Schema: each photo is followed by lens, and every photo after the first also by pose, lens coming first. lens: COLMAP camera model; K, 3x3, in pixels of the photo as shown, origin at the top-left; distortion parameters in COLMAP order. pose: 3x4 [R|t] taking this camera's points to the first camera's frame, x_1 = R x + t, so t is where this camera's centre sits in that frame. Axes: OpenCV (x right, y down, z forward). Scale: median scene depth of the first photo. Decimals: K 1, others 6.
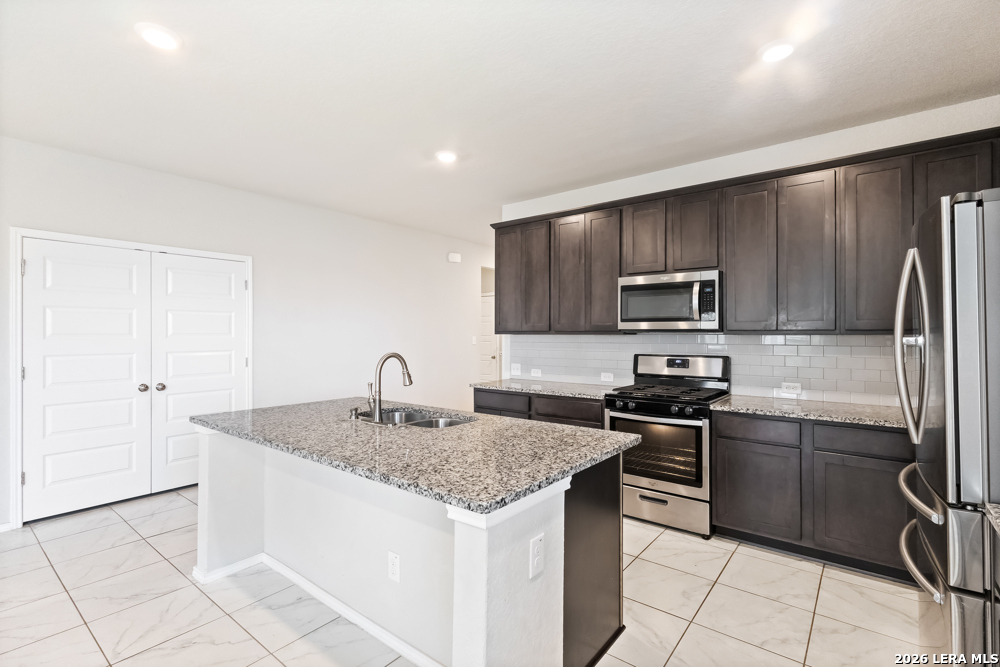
lens RADIAL K [[459.3, 0, 500.0], [0, 459.3, 333.5], [0, 0, 1]] dist [0.000237, 0.000354]
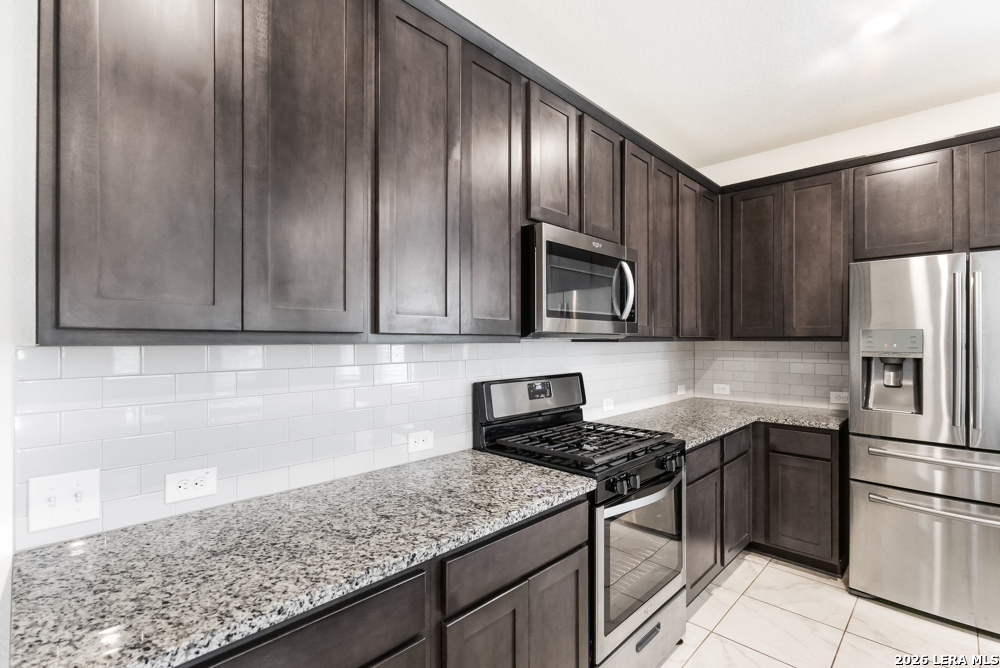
lens RADIAL K [[470.8, 0, 496.9], [0, 470.8, 338.2], [0, 0, 1]] dist [0.000317, 0.000189]
pose [[0.107046, 0.004139, 0.994245, -0.247592], [0.002913, 0.999986, -0.004476, -0.000644], [-0.994250, 0.003375, 0.107033, 1.069660]]
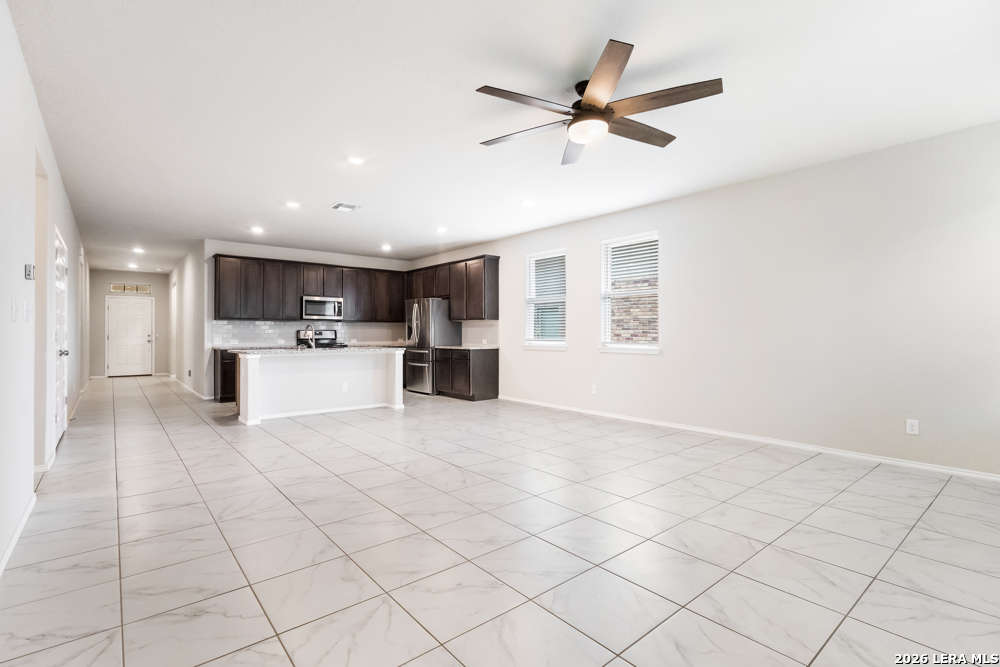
lens RADIAL K [[465.5, 0, 497.5], [0, 465.5, 333.7], [0, 0, 1]] dist [-0.001056, 0.000459]
pose [[0.199707, -0.000011, 0.979856, -1.977776], [0.001503, 0.999999, -0.000295, 0.074322], [-0.979854, 0.001531, 0.199707, -0.454746]]
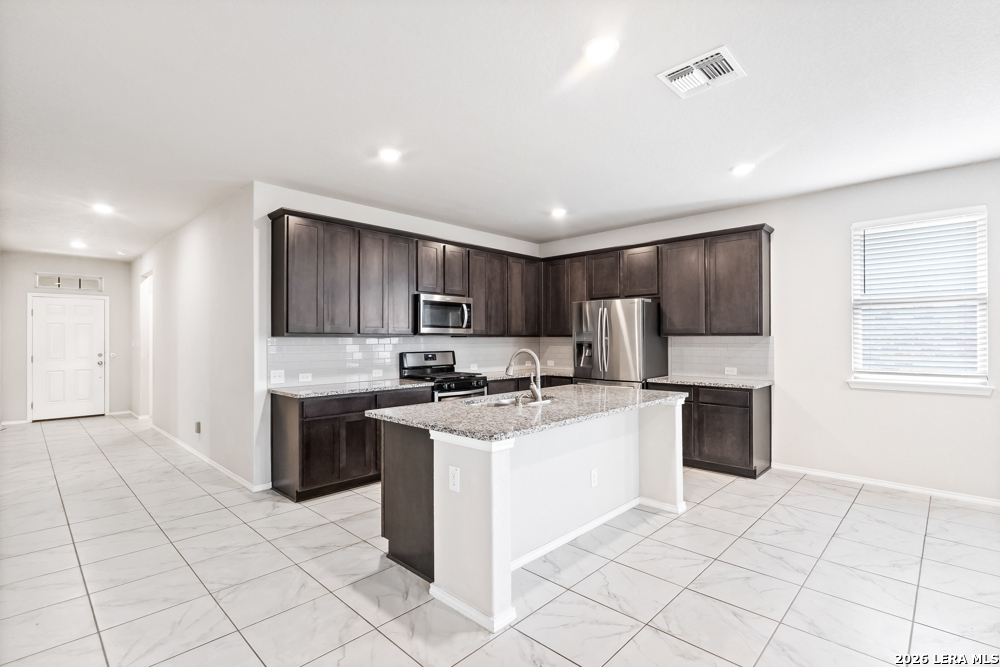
lens RADIAL K [[470.8, 0, 496.9], [0, 470.8, 337.7], [0, 0, 1]] dist [0.000317, 0.000189]
pose [[0.098043, 0.004629, 0.995171, -1.142524], [0.002807, 0.999984, -0.004928, 0.013062], [-0.995178, 0.003276, 0.098028, 0.700480]]
